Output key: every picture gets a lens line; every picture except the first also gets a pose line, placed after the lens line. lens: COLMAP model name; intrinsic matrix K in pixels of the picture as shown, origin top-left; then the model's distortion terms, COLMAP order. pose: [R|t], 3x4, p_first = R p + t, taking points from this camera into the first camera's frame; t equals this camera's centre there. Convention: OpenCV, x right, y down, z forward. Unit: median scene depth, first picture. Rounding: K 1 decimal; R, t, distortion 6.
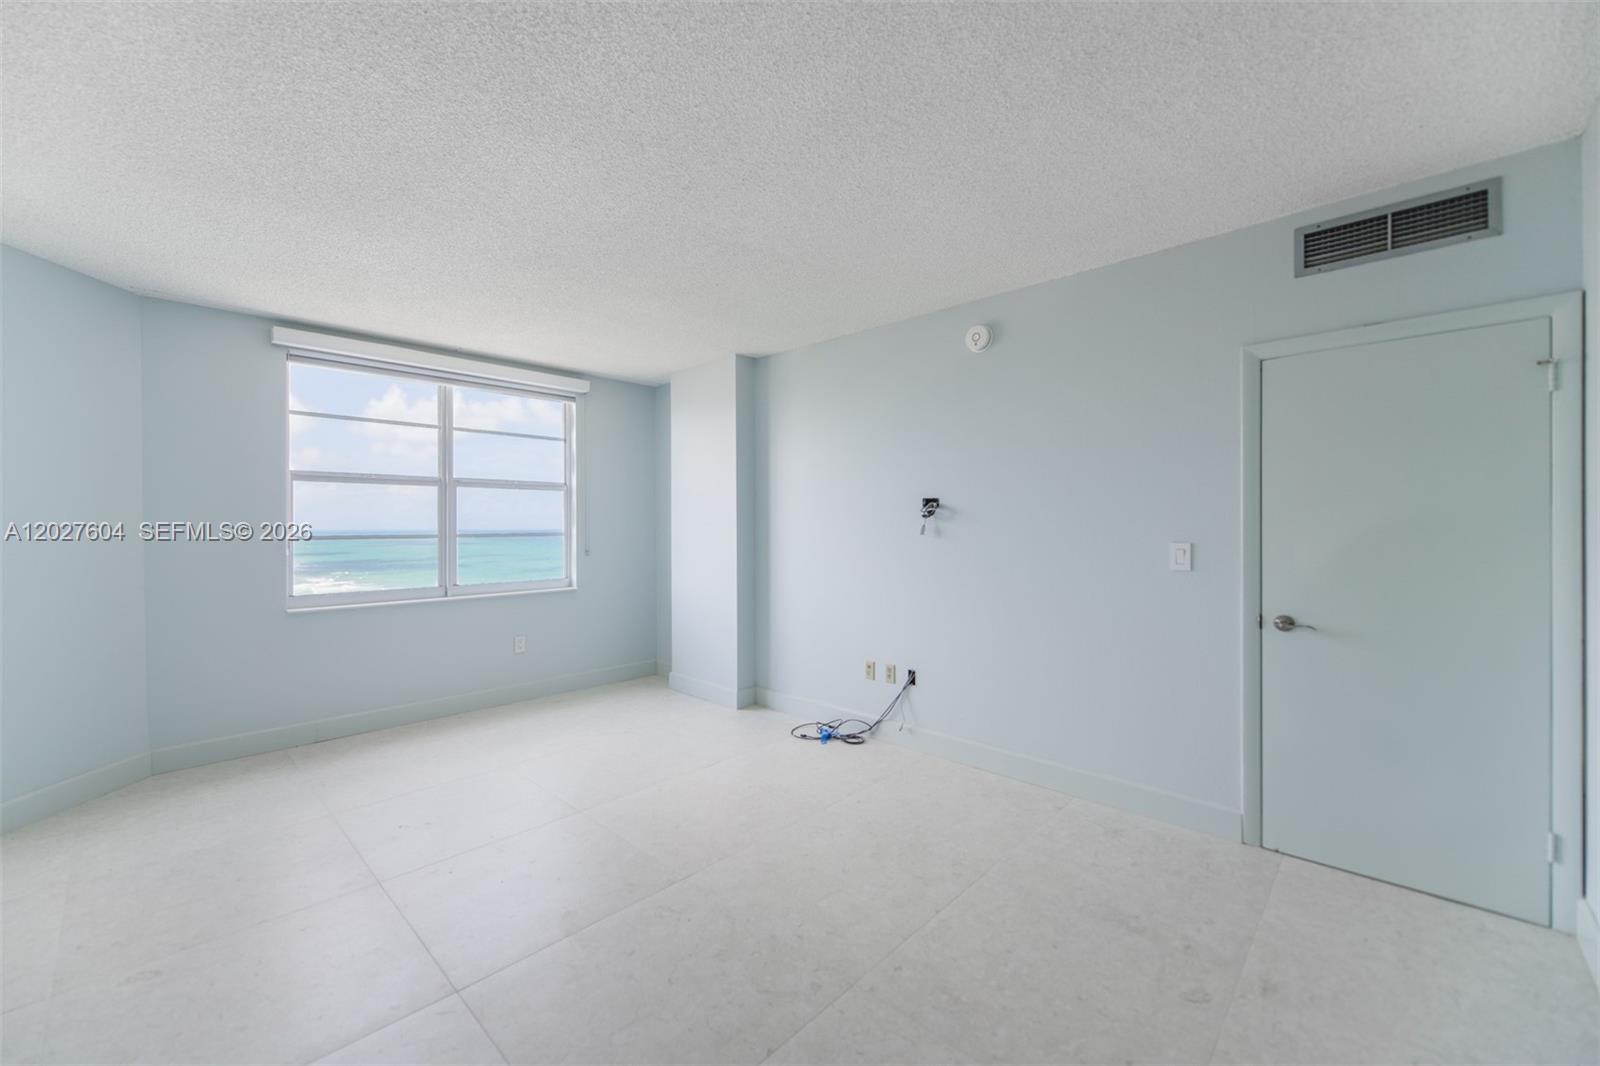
lens RADIAL K [[629.2, 0, 815.2], [0, 629.2, 528.9], [0, 0, 1]] dist [0.000046, -0.000224]
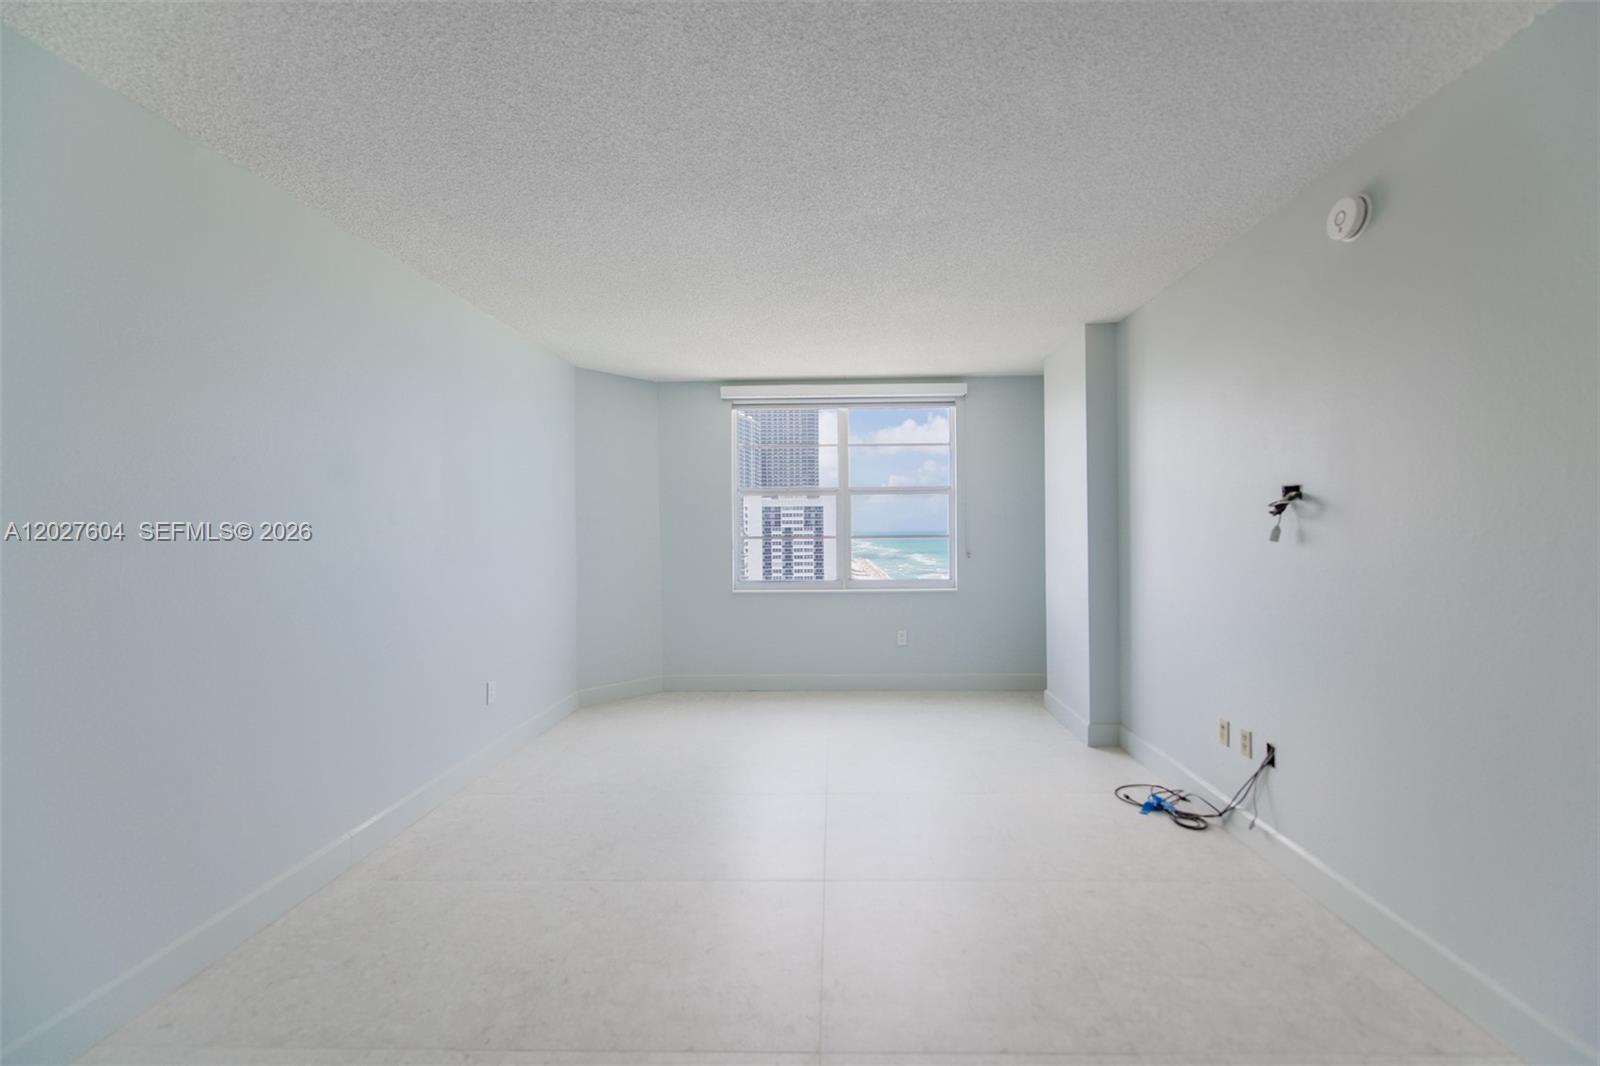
lens RADIAL K [[649.4, 0, 800.0], [0, 649.4, 533.0], [0, 0, 1]] dist [0.000019, -0.000128]
pose [[0.666700, 0.003076, -0.745320, 0.316120], [-0.000388, 0.999993, 0.003780, -0.001698], [0.745326, -0.002231, 0.666696, 0.160424]]
